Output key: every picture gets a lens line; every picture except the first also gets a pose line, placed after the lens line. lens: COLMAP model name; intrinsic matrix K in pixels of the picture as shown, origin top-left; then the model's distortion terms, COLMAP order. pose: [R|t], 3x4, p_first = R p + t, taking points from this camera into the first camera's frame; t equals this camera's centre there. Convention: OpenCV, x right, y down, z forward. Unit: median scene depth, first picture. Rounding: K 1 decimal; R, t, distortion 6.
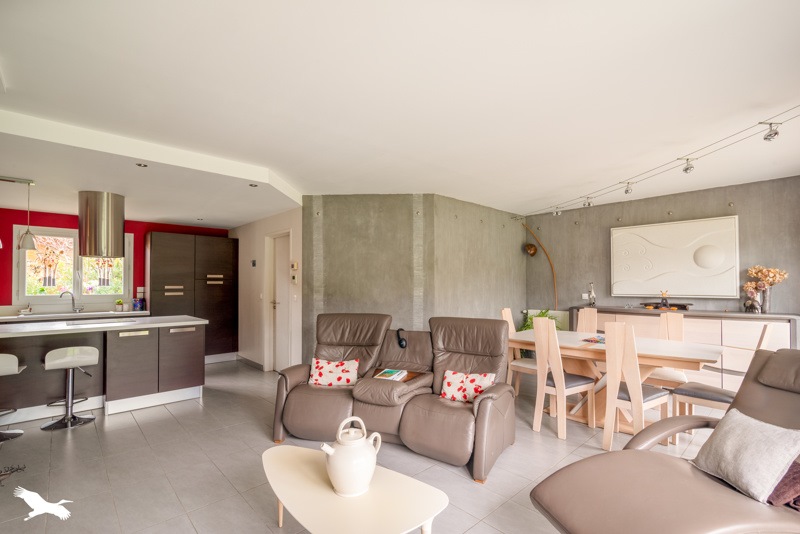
lens RADIAL K [[366.2, 0, 398.9], [0, 366.2, 276.1], [0, 0, 1]] dist [-0.004639, -0.000922]
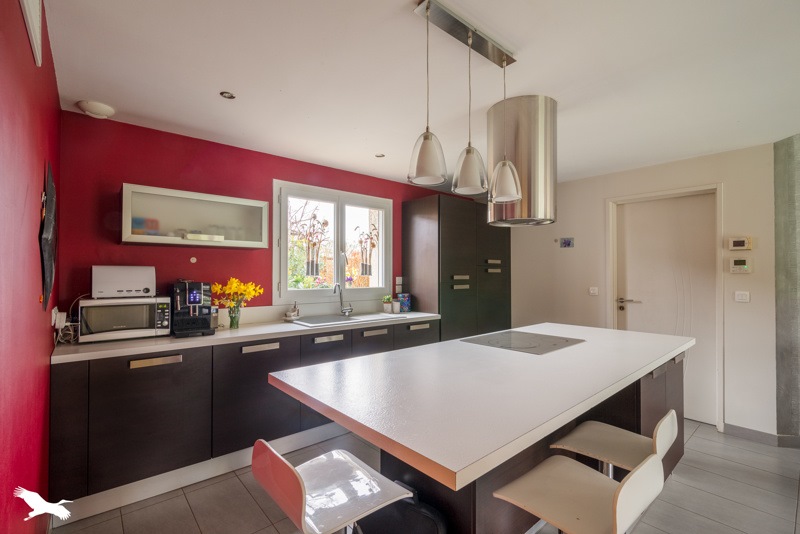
lens RADIAL K [[353.1, 0, 378.9], [0, 353.1, 264.8], [0, 0, 1]] dist [-0.000272, 0.000052]
pose [[0.999450, 0.001506, -0.033114, -0.893317], [-0.001619, 0.999993, -0.003382, 0.011401], [0.033108, 0.003434, 0.999446, 0.402239]]
